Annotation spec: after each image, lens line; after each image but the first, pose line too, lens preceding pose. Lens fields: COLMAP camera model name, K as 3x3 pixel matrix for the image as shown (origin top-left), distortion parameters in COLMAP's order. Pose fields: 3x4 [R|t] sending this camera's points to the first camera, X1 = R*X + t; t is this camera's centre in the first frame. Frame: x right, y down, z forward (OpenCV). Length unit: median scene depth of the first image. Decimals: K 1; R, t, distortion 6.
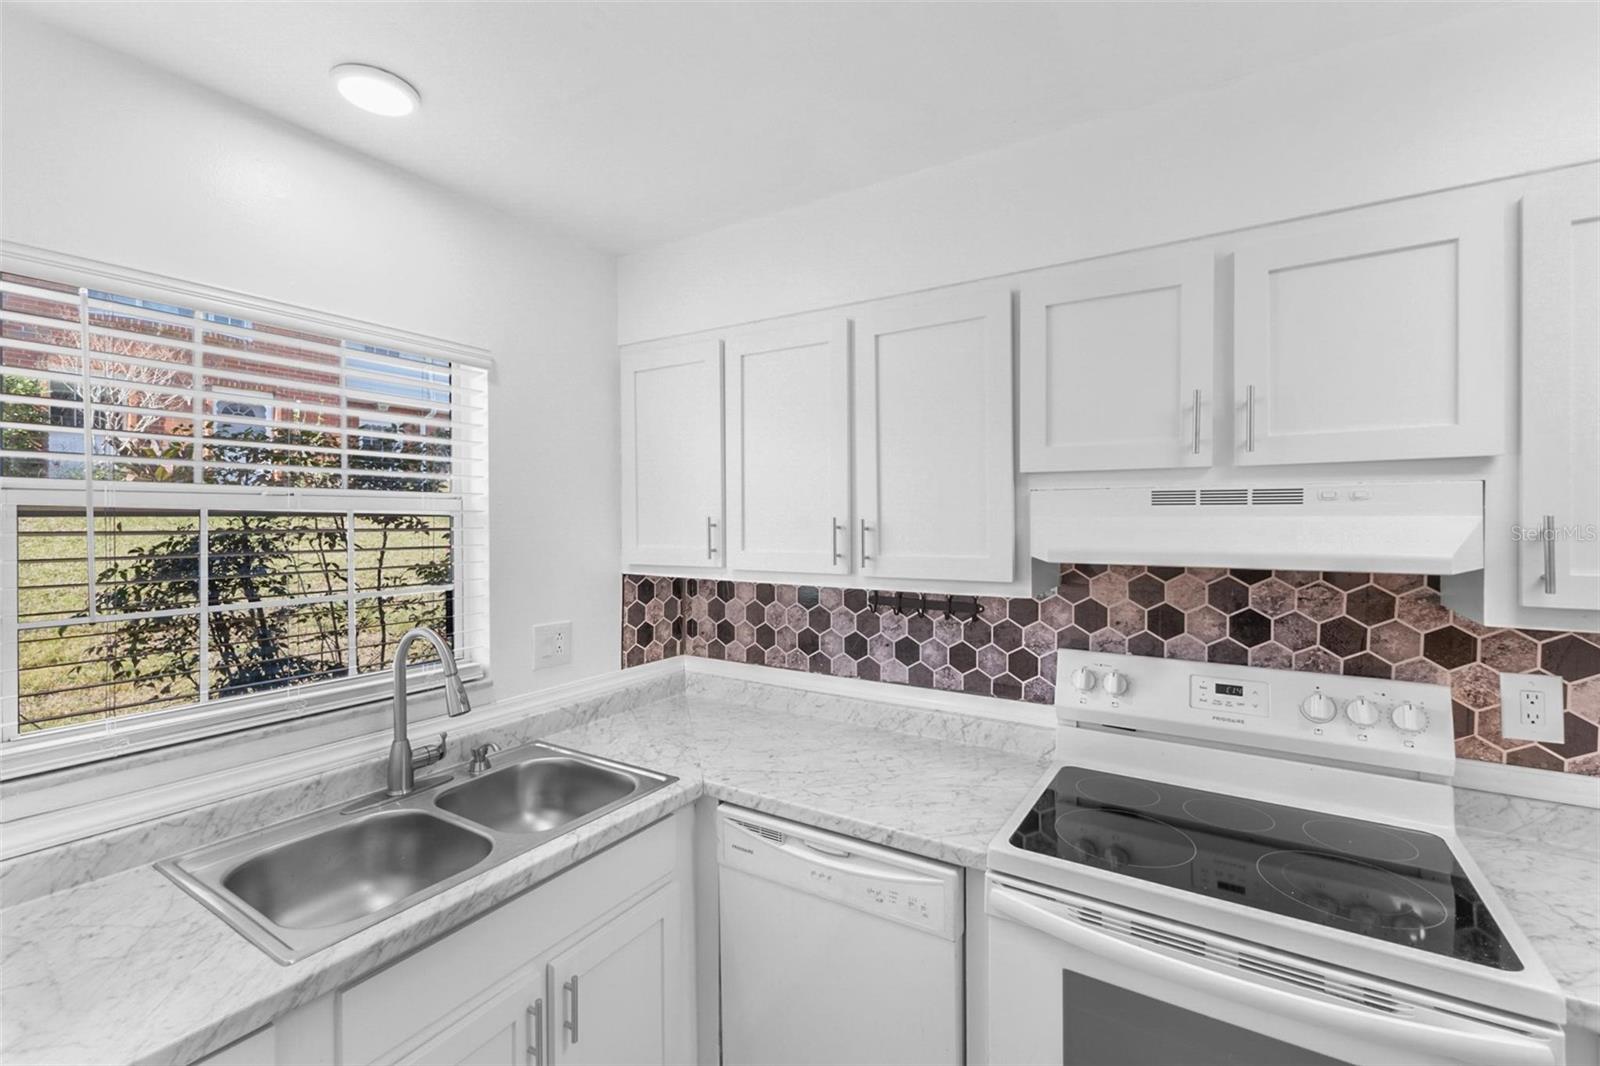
lens RADIAL K [[690.4, 0, 793.6], [0, 690.4, 526.8], [0, 0, 1]] dist [0.008897, -0.001892]
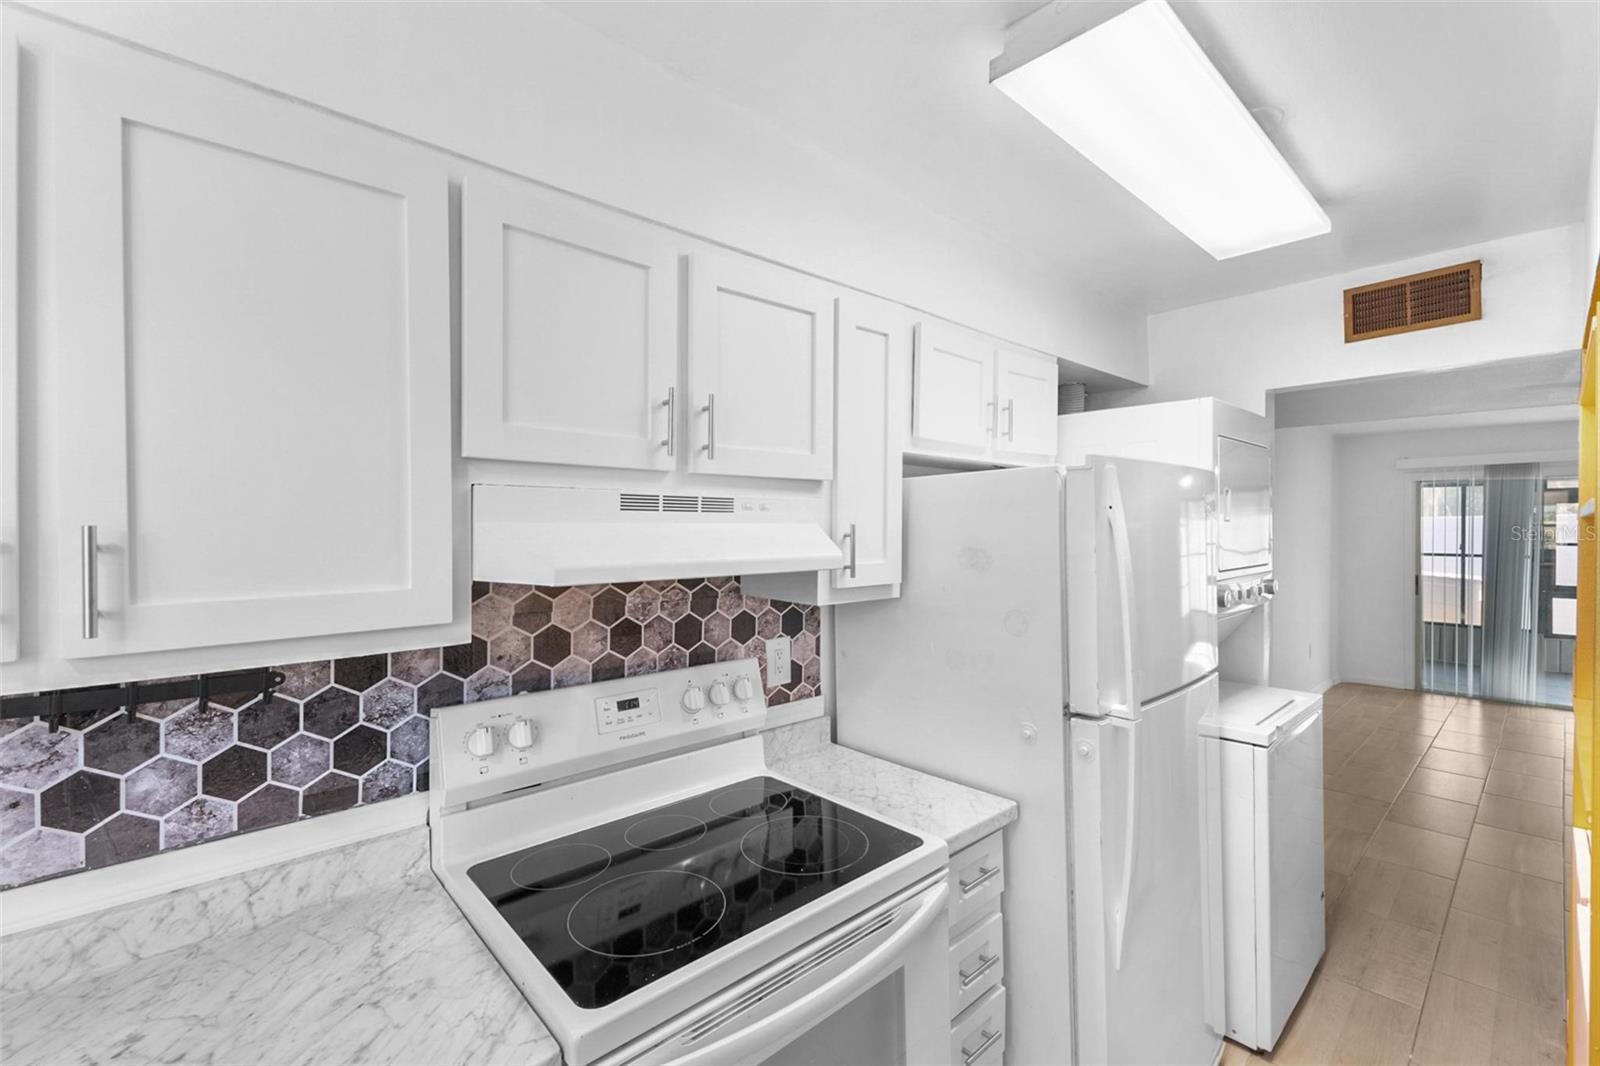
lens RADIAL K [[690.4, 0, 798.5], [0, 690.4, 528.5], [0, 0, 1]] dist [0.008897, -0.001892]
pose [[0.255812, 0.000553, 0.966726, -0.233074], [0.013882, 0.999895, -0.004246, -0.001580], [-0.966627, 0.014506, 0.255777, 0.513899]]
